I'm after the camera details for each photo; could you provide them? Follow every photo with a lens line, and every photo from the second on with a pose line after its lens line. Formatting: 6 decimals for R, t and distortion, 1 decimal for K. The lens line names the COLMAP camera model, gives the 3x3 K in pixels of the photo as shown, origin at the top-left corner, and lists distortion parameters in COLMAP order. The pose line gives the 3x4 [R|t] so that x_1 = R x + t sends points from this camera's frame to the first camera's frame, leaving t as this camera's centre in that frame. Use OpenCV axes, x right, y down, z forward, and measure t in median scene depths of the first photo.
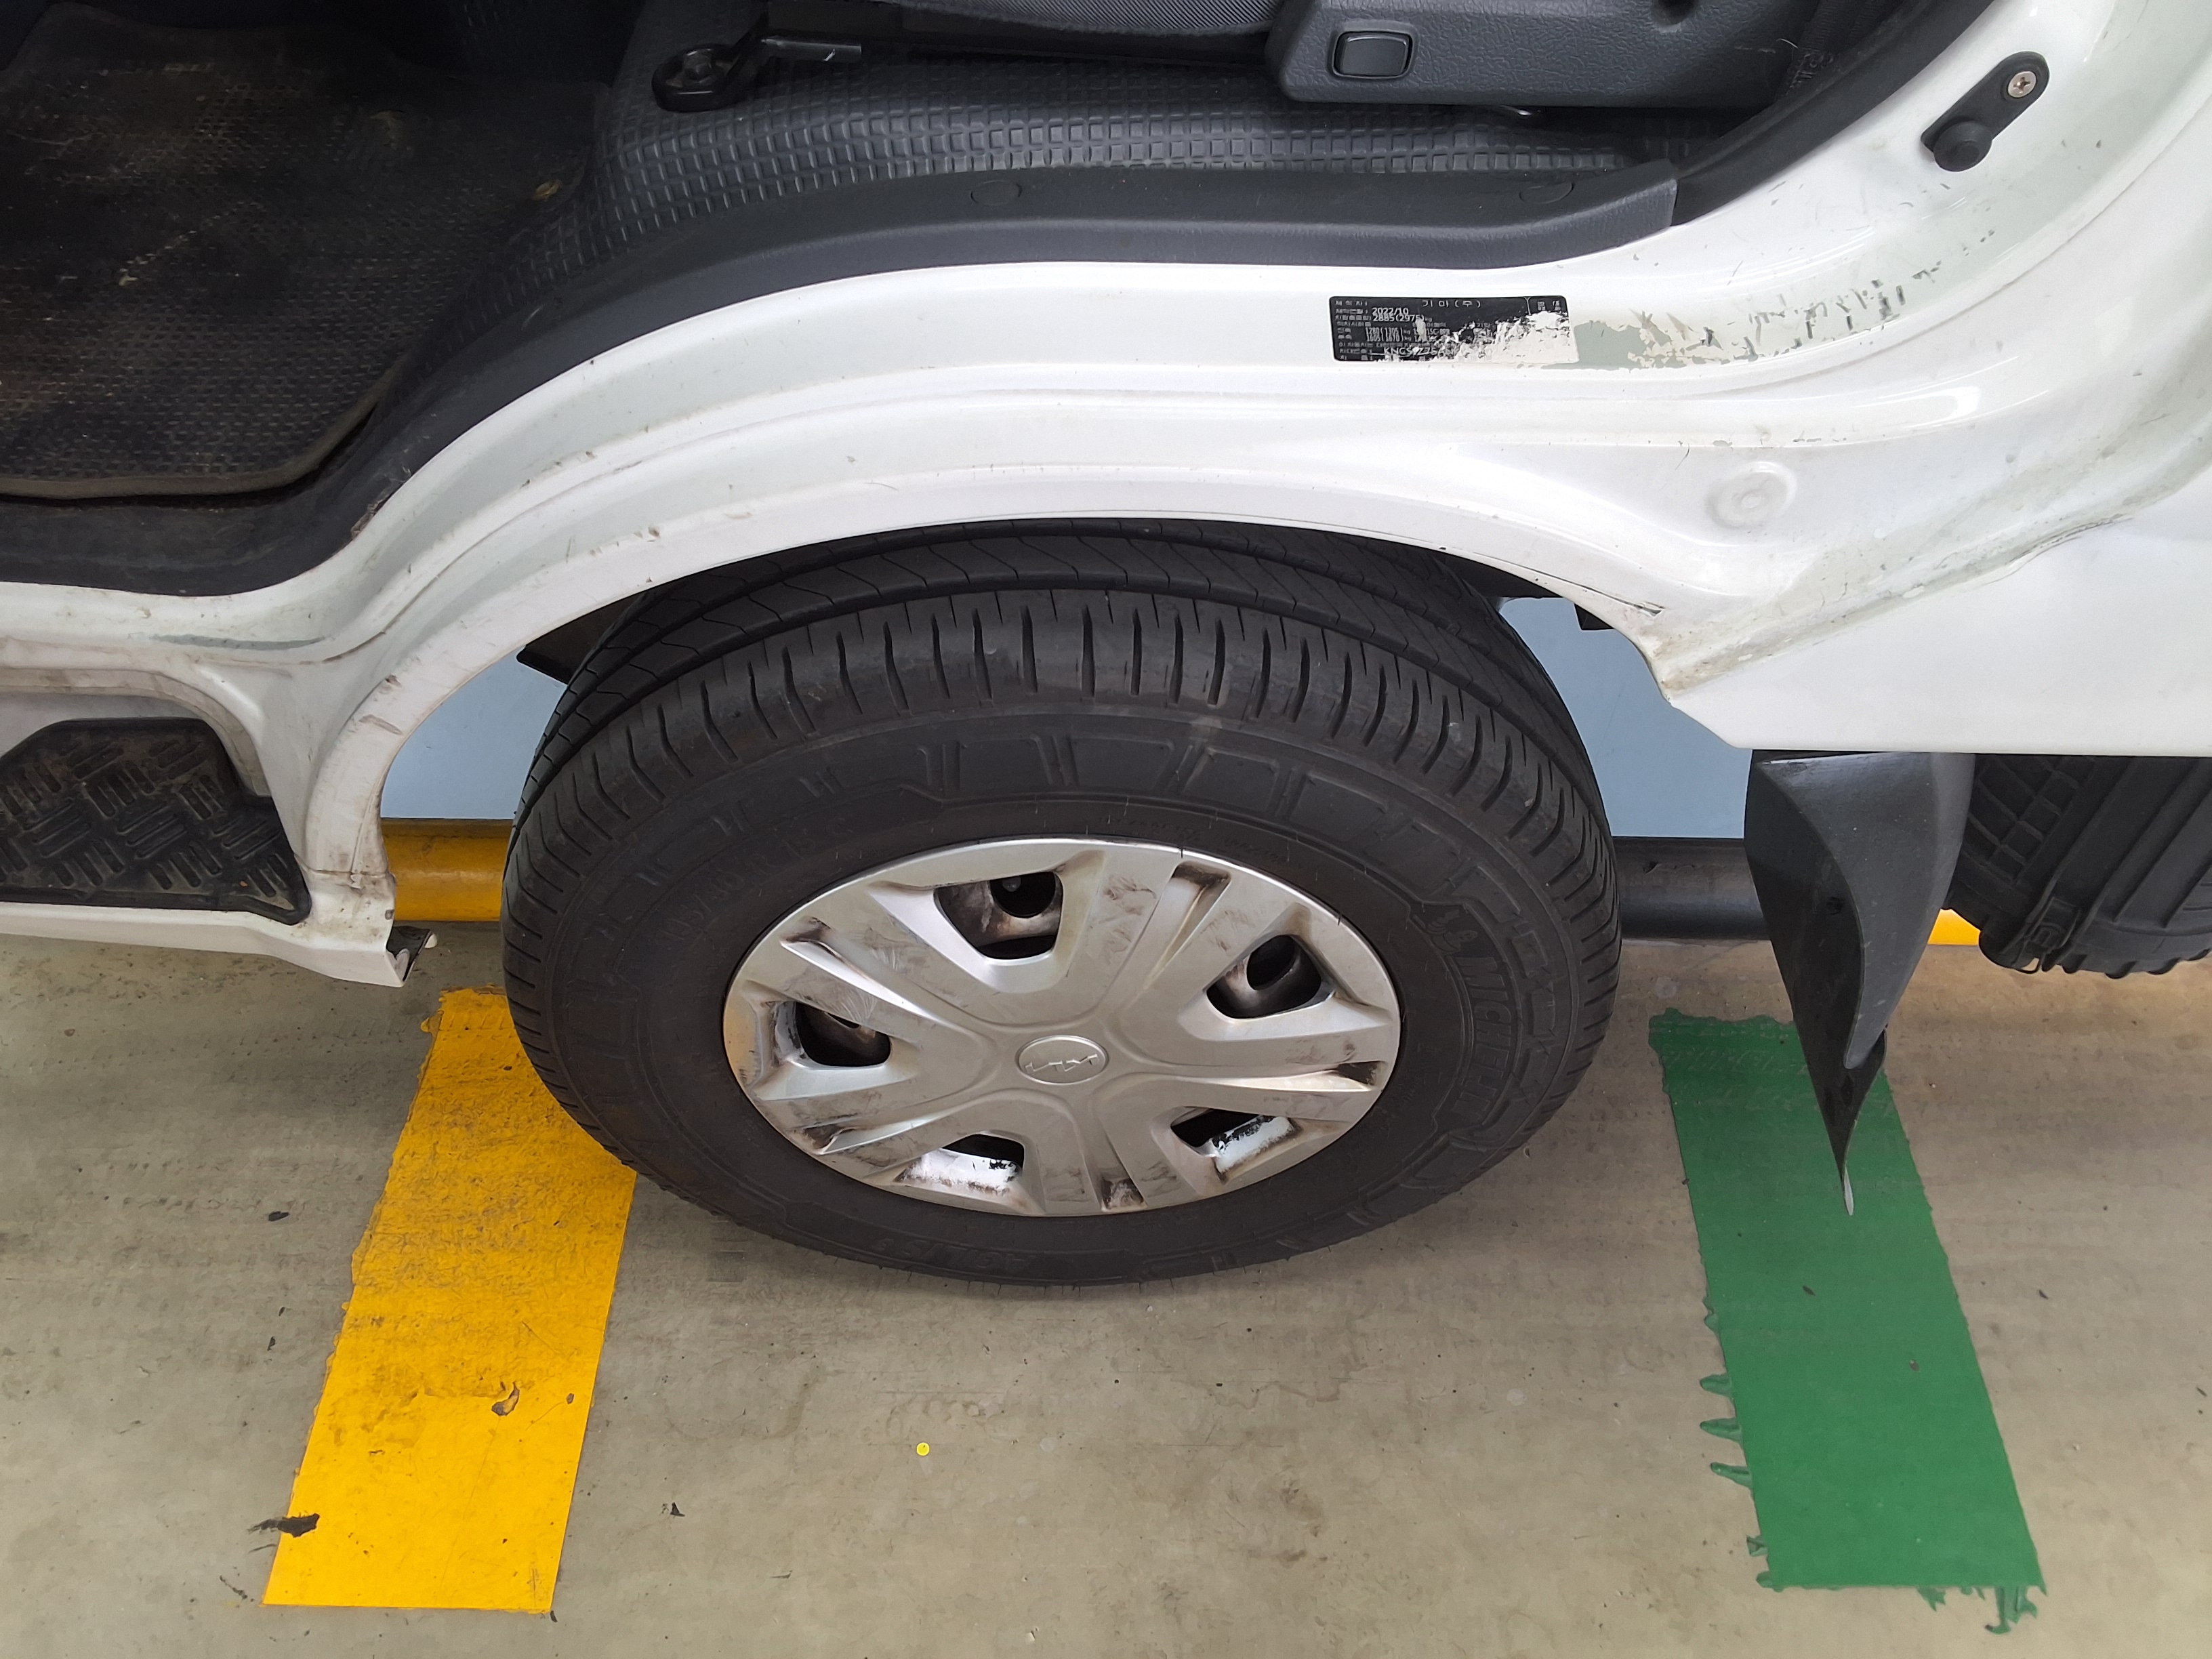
lens RADIAL K [[1721.7, 0, 1030.9], [0, 1721.7, 836.3], [0, 0, 1]] dist [0.106040, -0.164673]
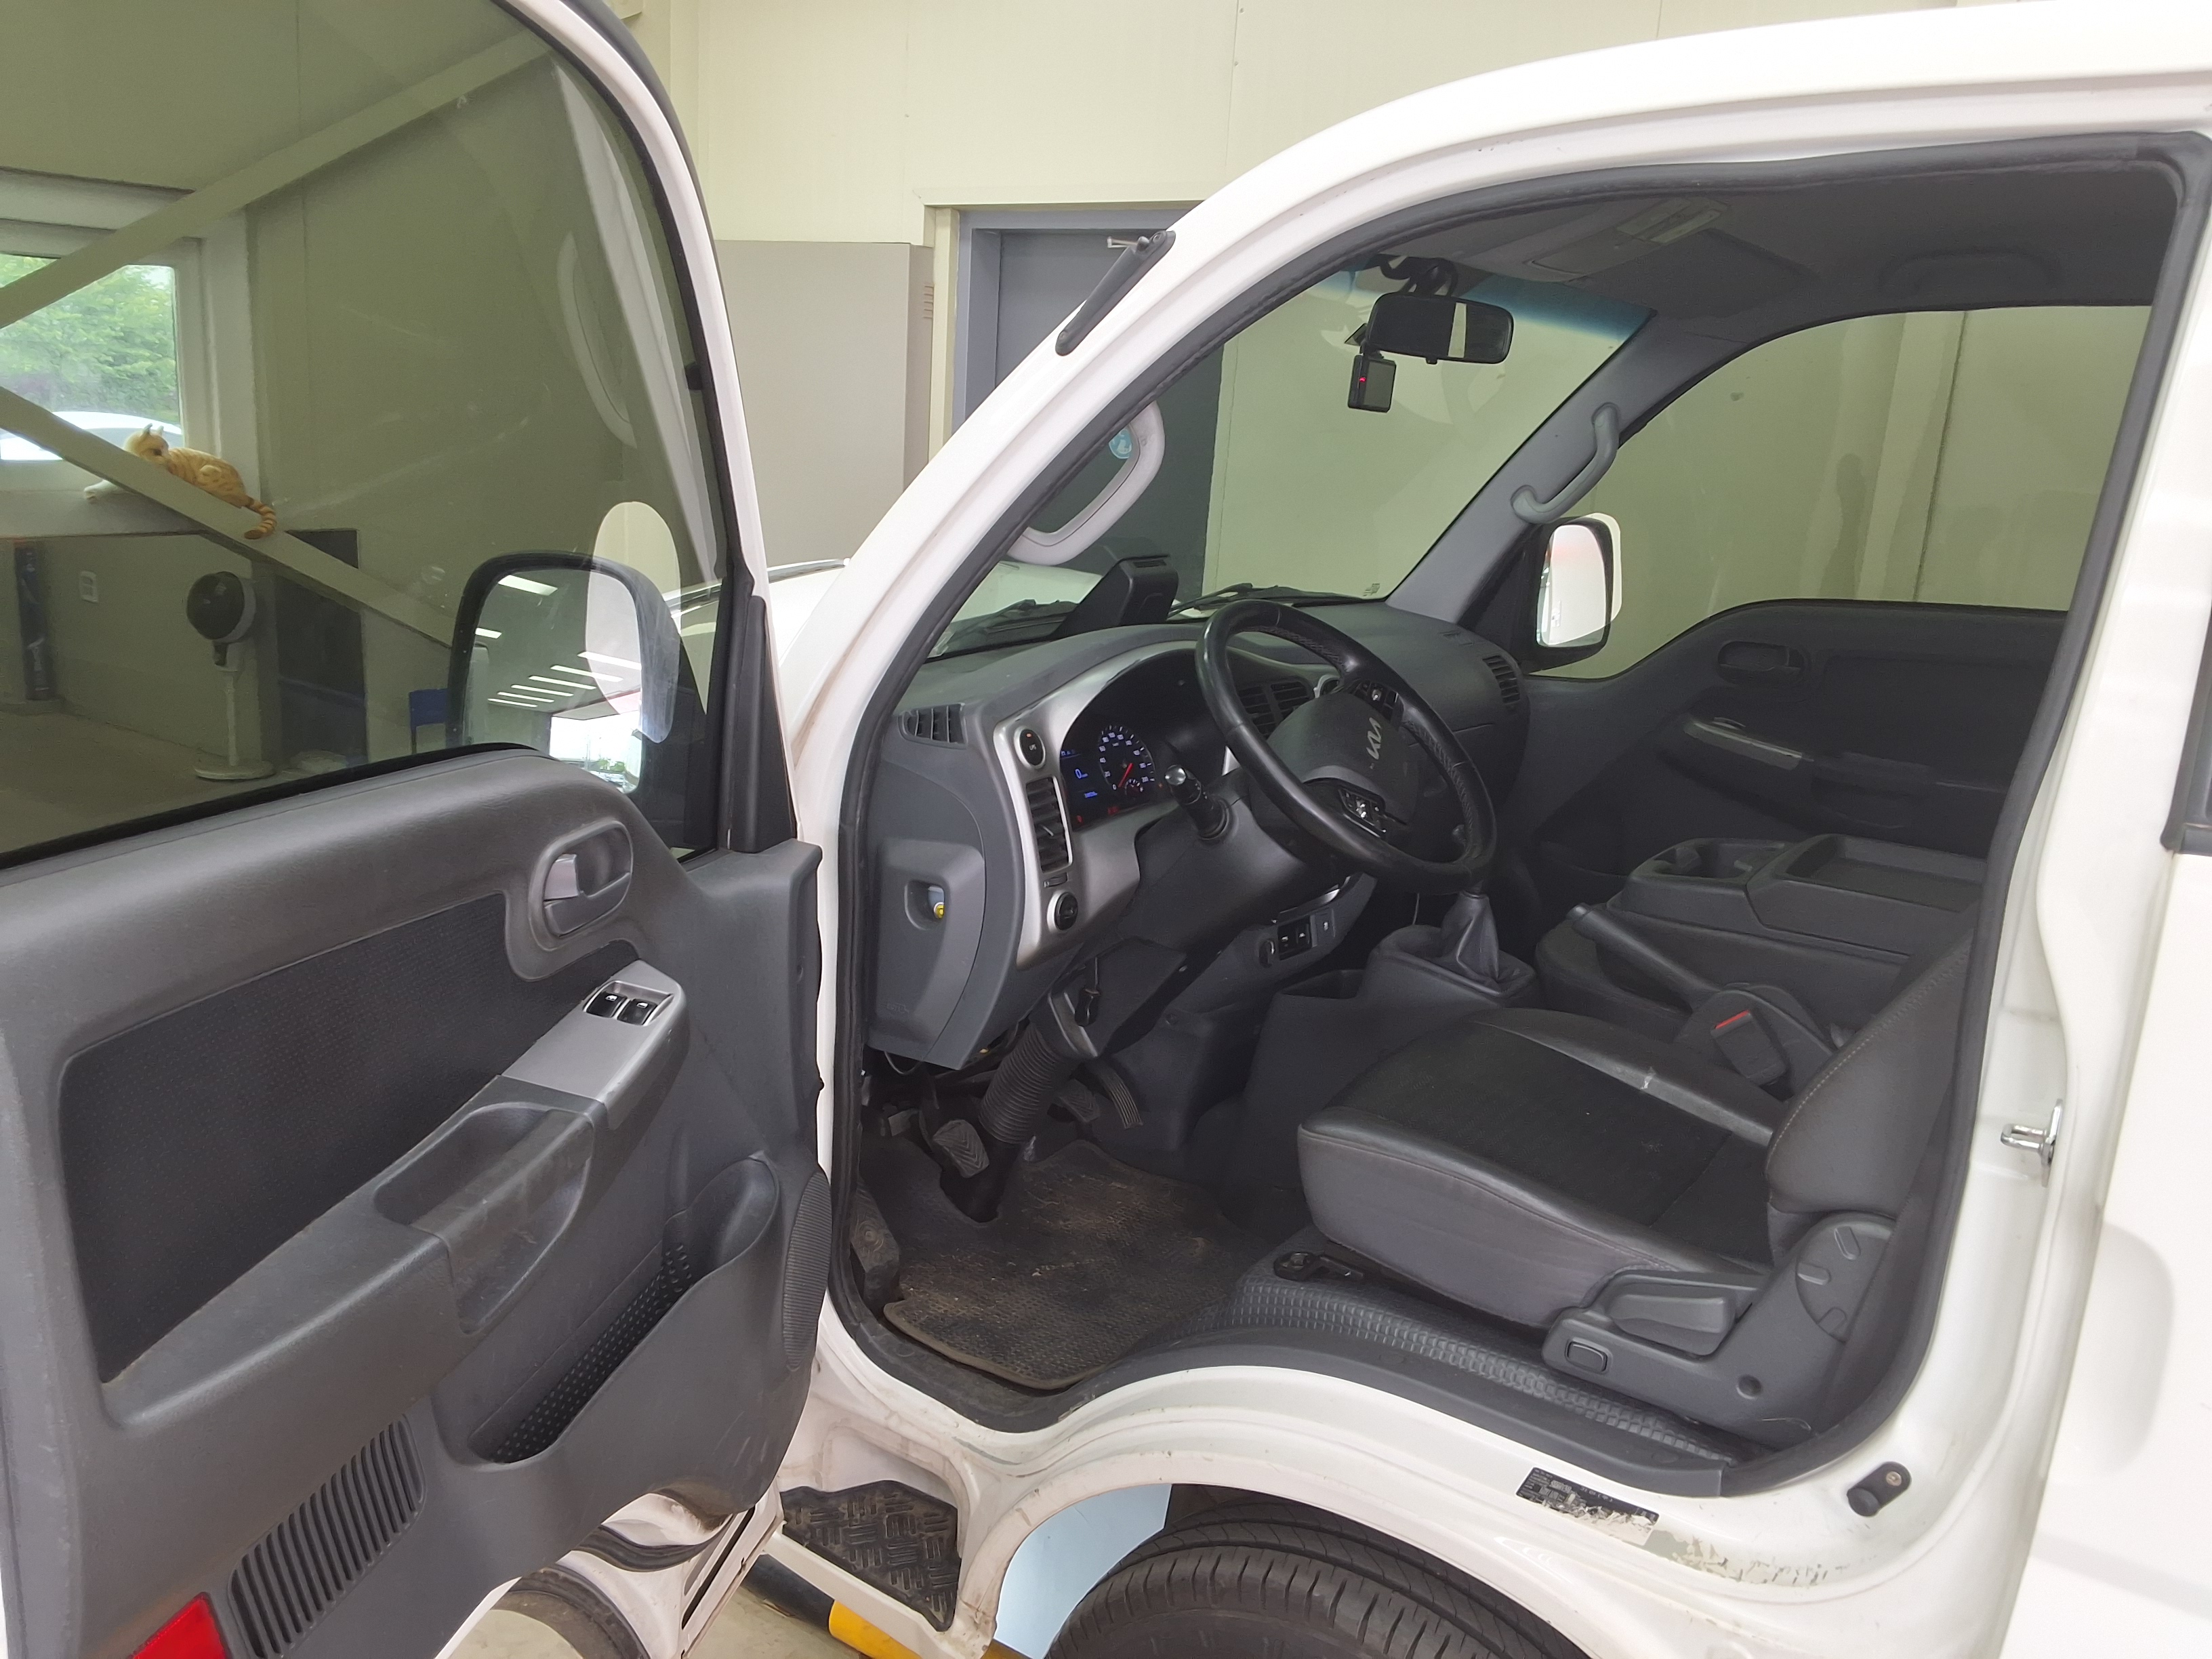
lens RADIAL K [[1721.7, 0, 1030.9], [0, 1721.7, 836.3], [0, 0, 1]] dist [0.106040, -0.164673]
pose [[0.818459, 0.161671, -0.551350, 0.598451], [-0.462955, 0.753889, -0.466180, 0.277672], [0.340289, 0.636800, 0.691874, -0.831678]]
